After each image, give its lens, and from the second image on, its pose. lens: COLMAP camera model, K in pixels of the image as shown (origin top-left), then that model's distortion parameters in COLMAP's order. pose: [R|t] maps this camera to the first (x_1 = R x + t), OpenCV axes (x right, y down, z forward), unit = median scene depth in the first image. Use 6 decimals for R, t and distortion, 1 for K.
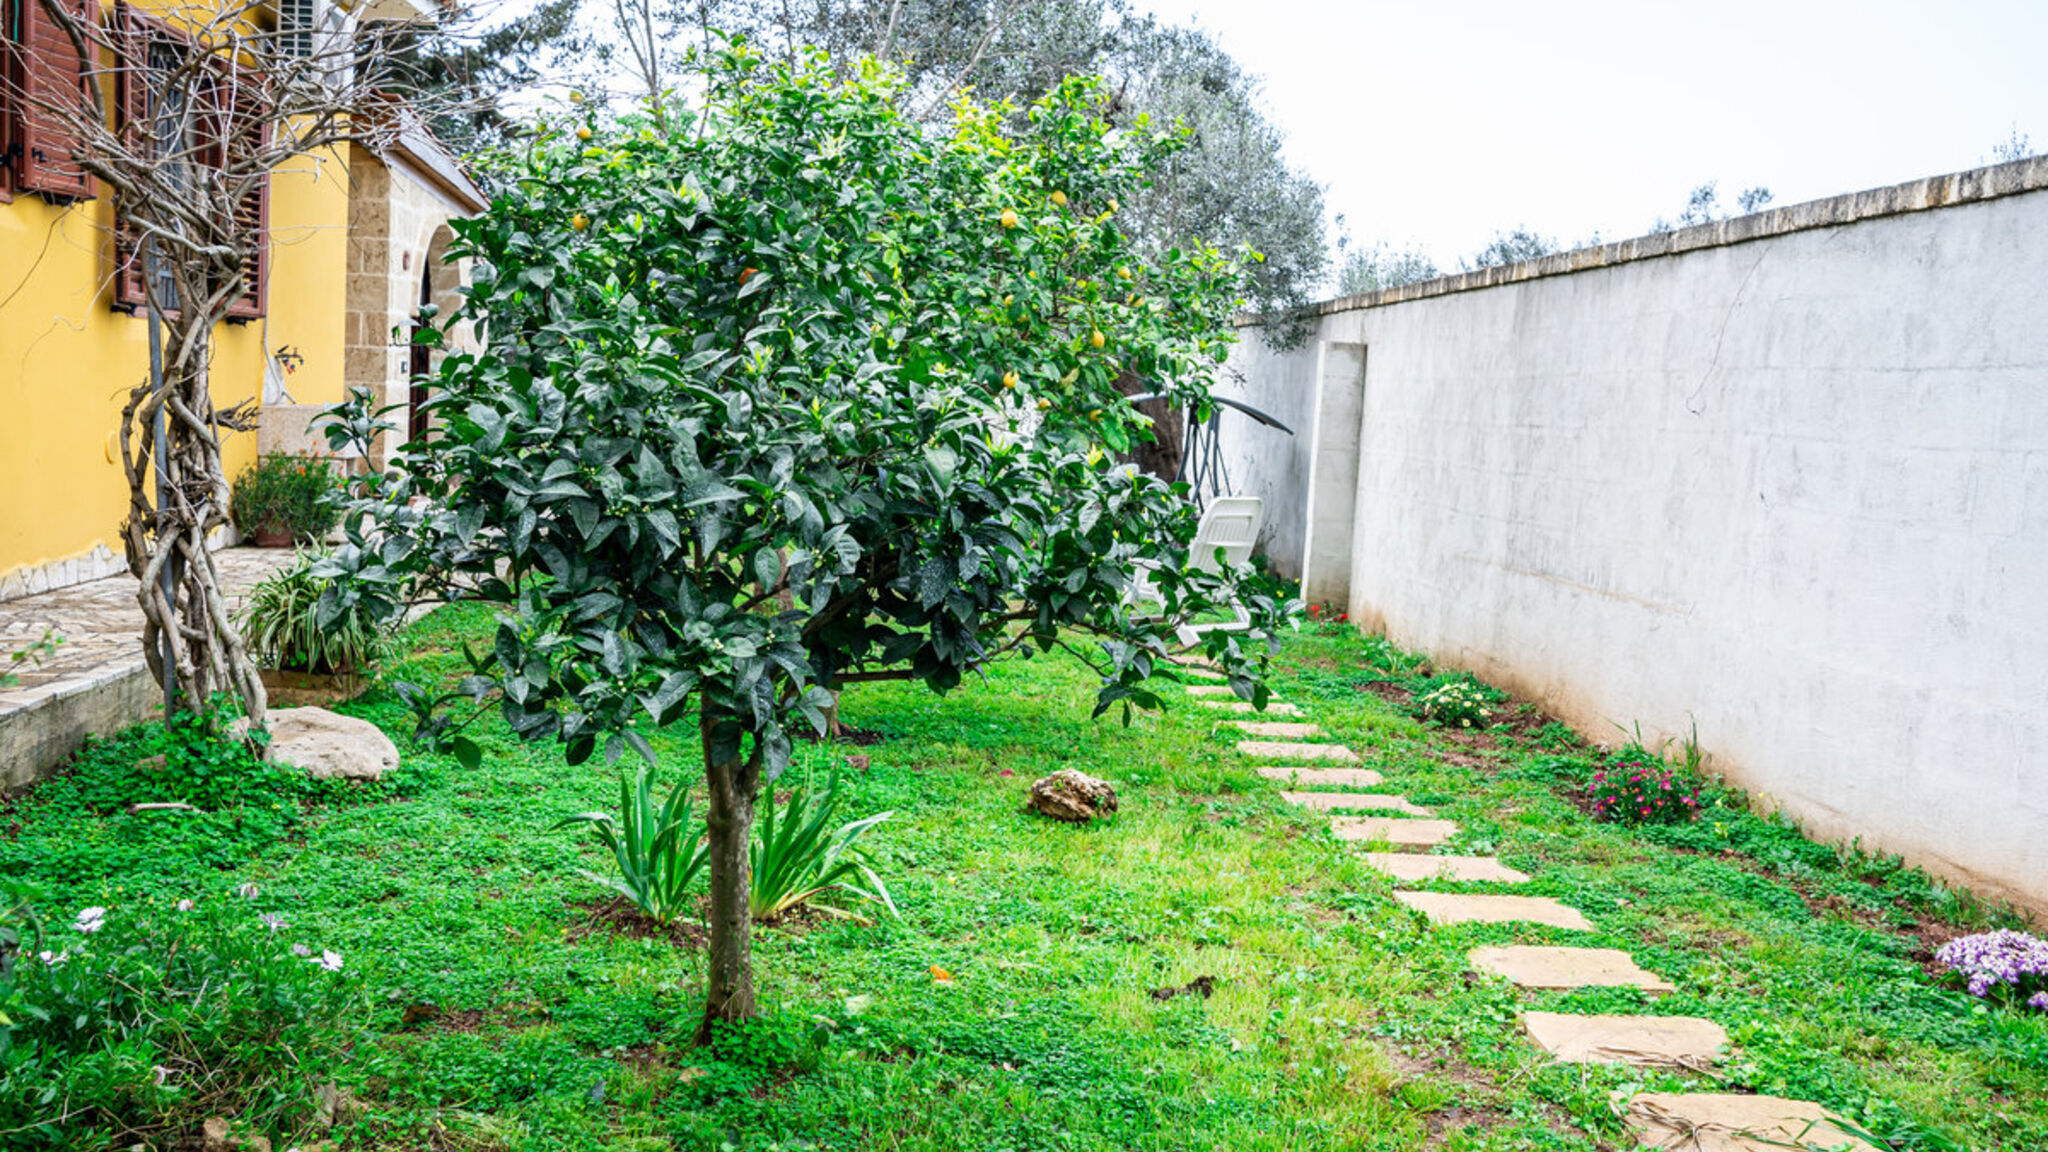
lens RADIAL K [[2152.9, 0, 1024.0], [0, 2152.9, 576.0], [0, 0, 1]] dist [-0.001442, 0.123140]
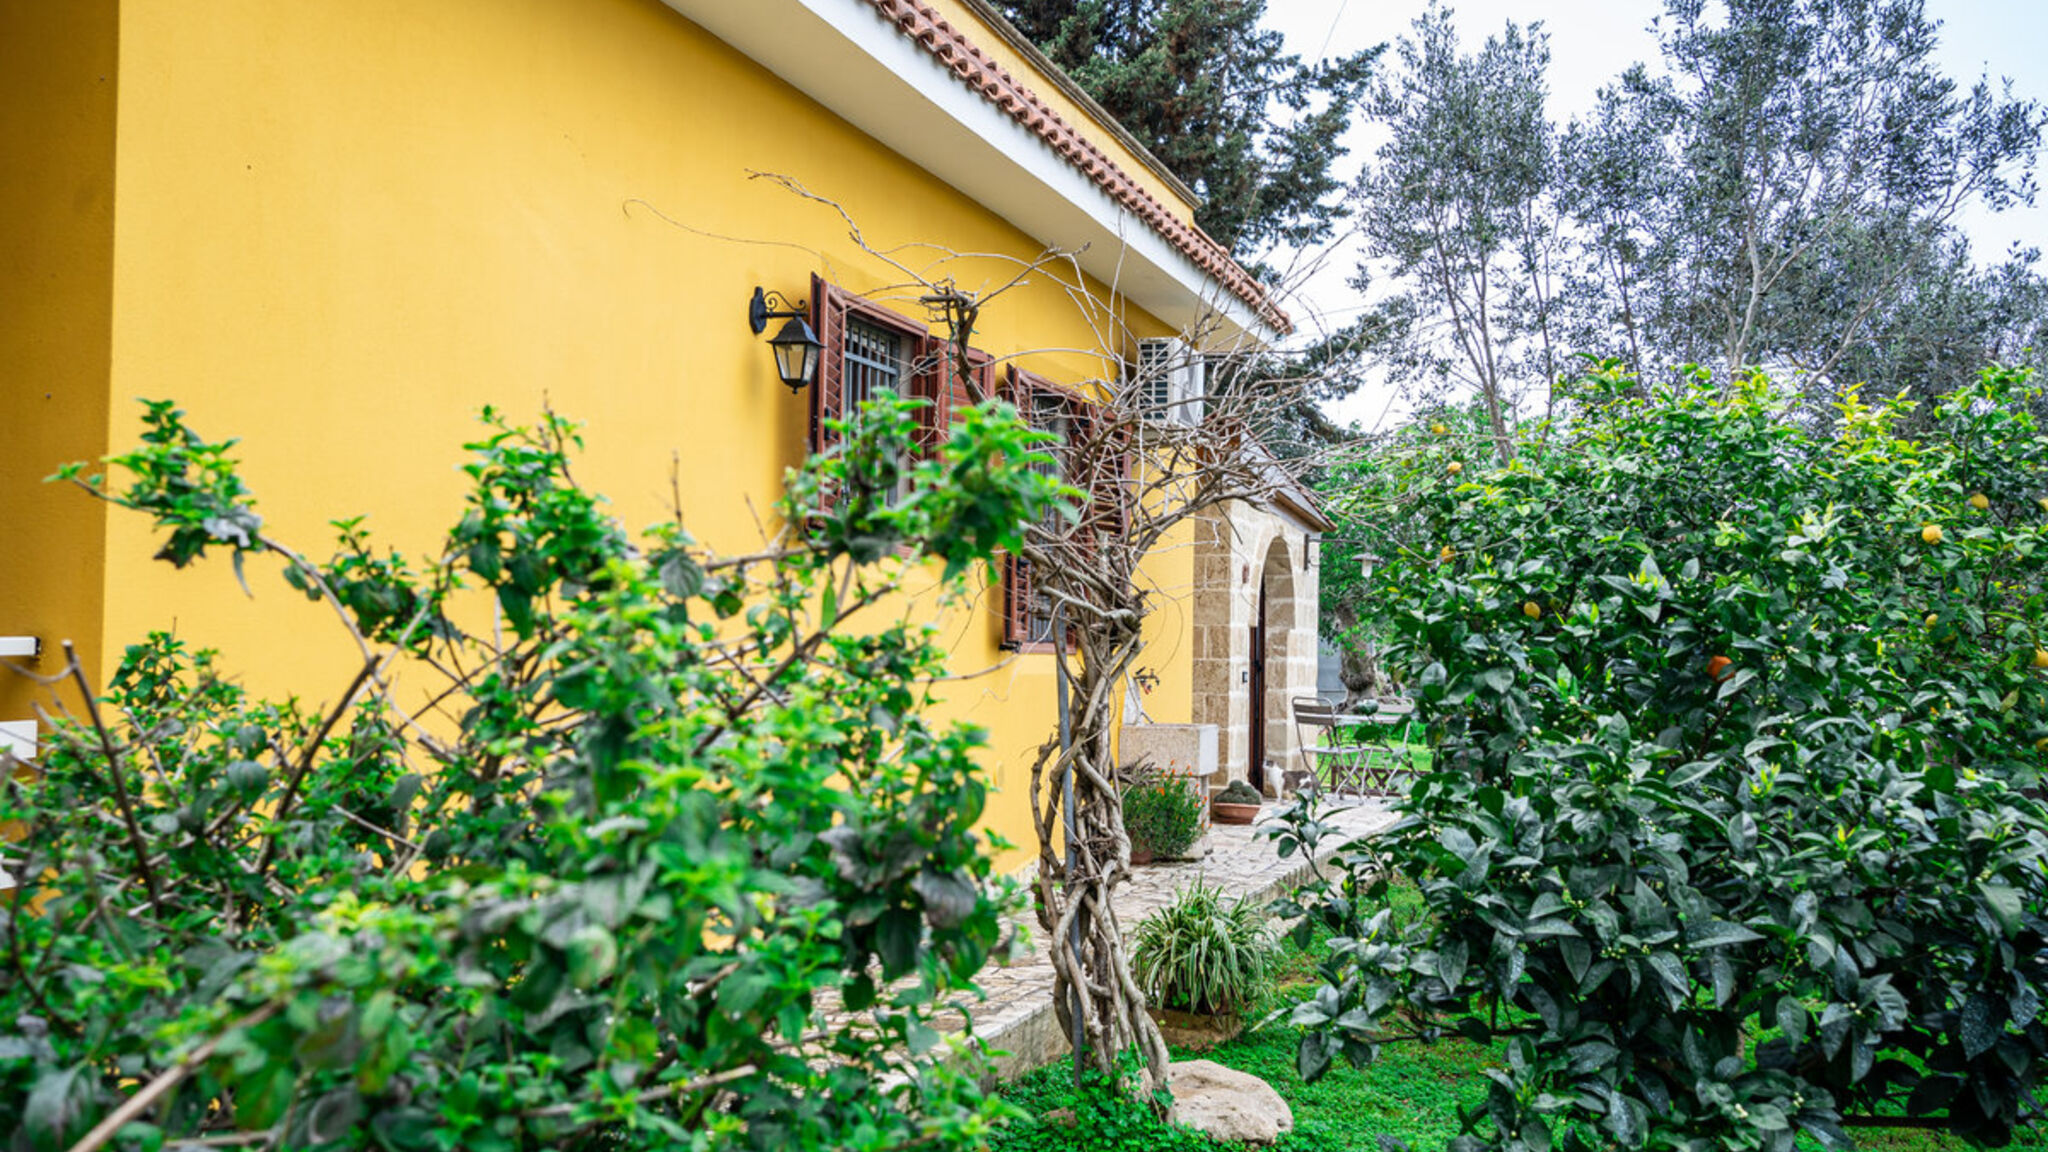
lens RADIAL K [[2152.9, 0, 1024.0], [0, 2152.9, 576.0], [0, 0, 1]] dist [-0.001442, 0.123140]
pose [[0.932534, -0.044760, -0.358298, -0.072185], [-0.001607, 0.991763, -0.128078, -0.058398], [0.361079, 0.120013, 0.924780, 0.039235]]
